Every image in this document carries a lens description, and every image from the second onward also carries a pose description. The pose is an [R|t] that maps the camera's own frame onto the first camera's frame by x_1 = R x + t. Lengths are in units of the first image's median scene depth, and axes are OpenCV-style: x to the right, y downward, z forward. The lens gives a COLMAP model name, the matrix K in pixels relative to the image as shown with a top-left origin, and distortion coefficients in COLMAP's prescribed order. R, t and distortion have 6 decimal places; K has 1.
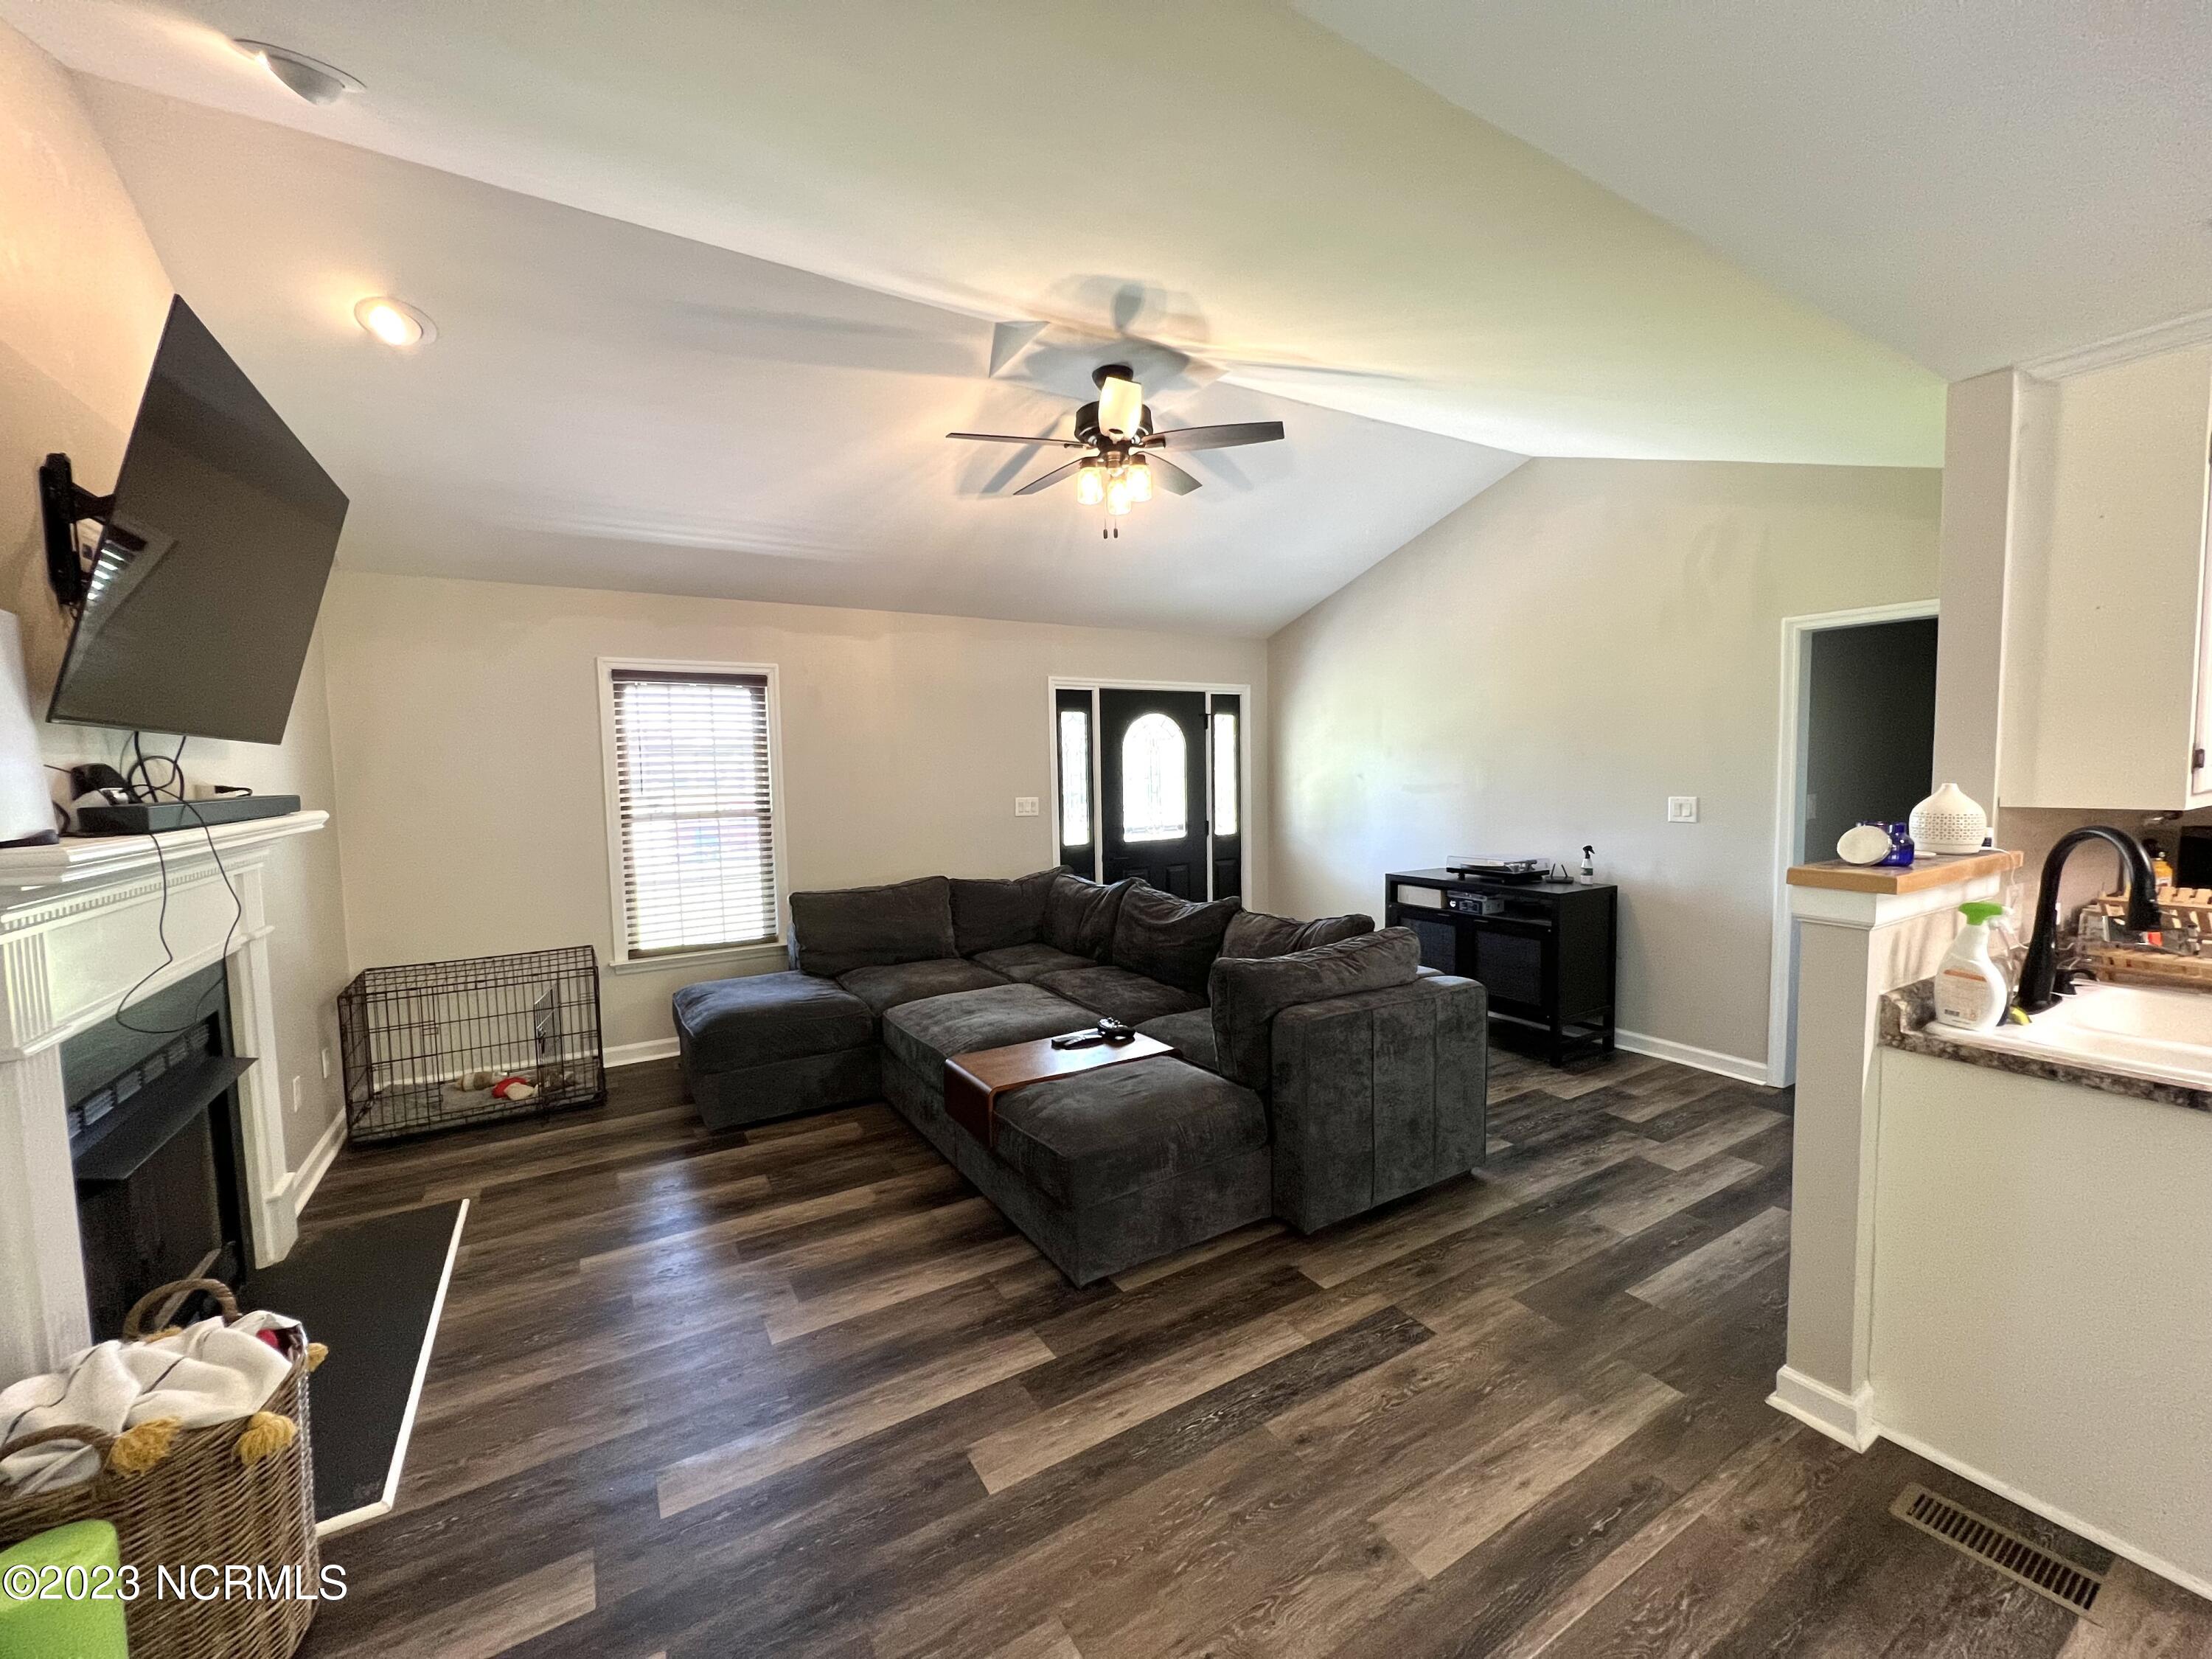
lens RADIAL K [[876.8, 0, 1100.2], [0, 876.8, 825.3], [0, 0, 1]] dist [-0.003019, -0.000253]
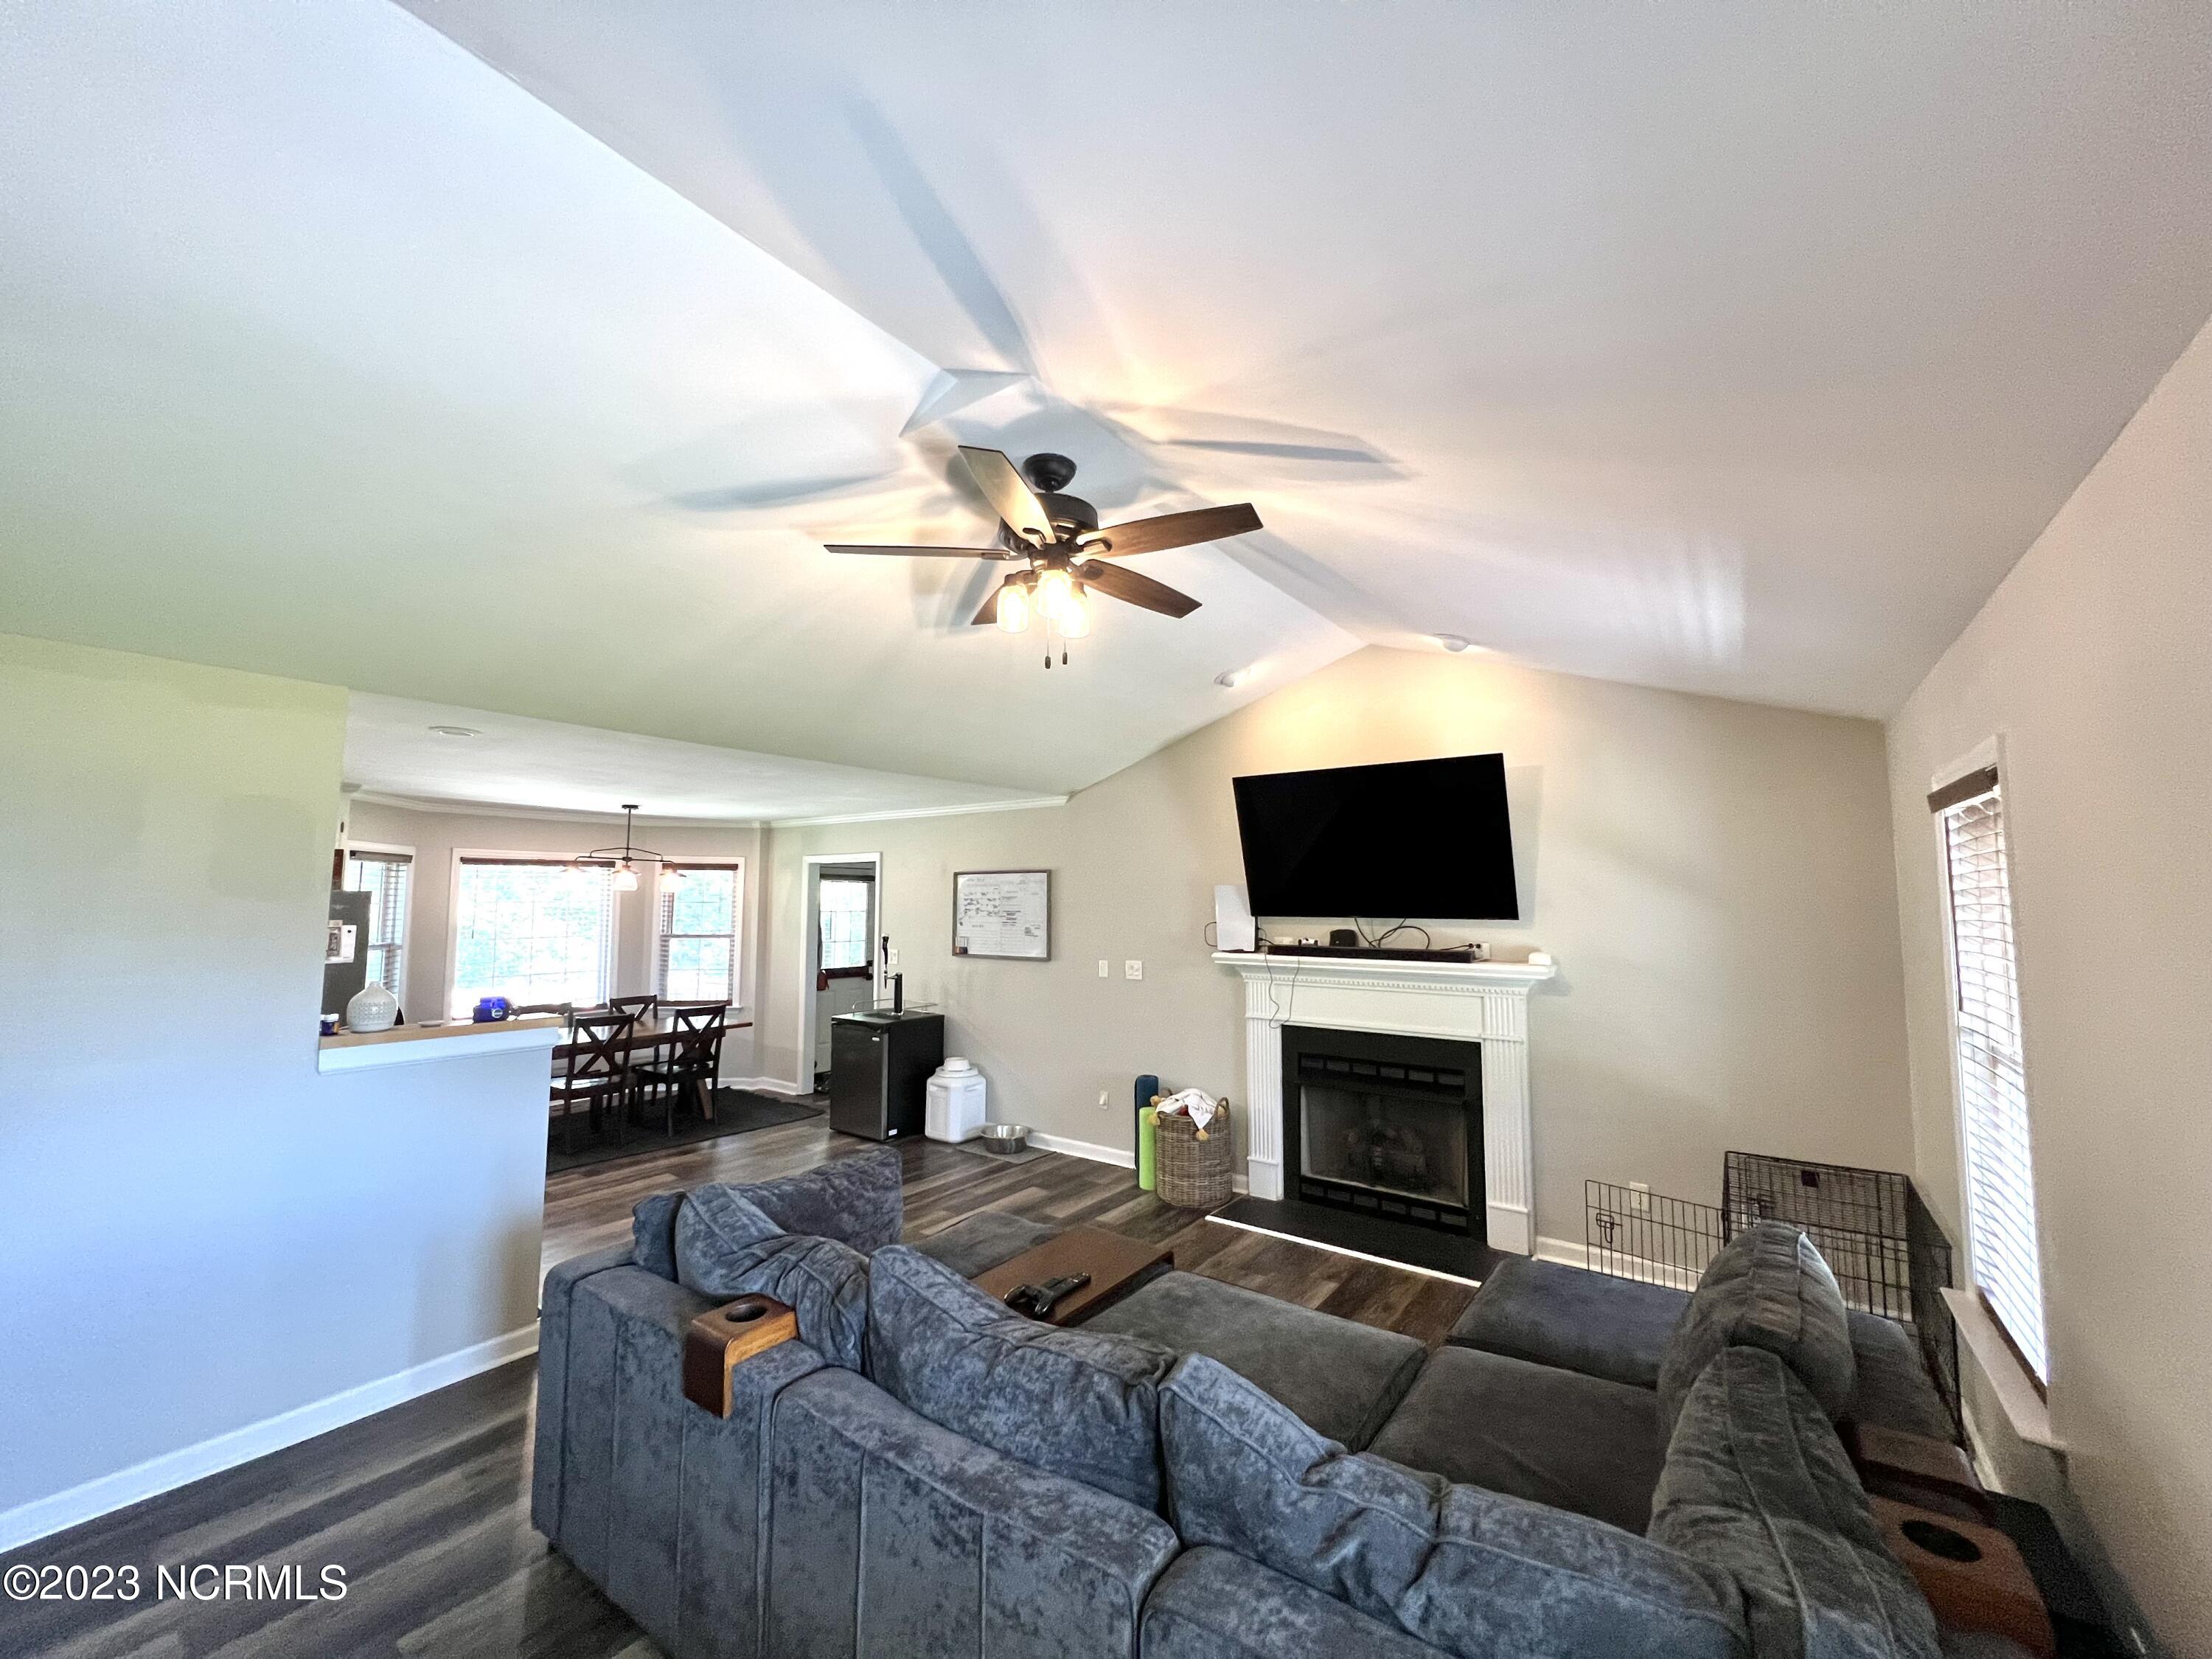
lens RADIAL K [[876.8, 0, 1100.2], [0, 876.8, 825.3], [0, 0, 1]] dist [-0.003019, -0.000253]
pose [[-0.915935, -0.007976, -0.401248, 0.452274], [-0.007849, 0.999967, -0.001960, -0.323684], [0.401251, 0.001354, -0.915967, 2.804942]]
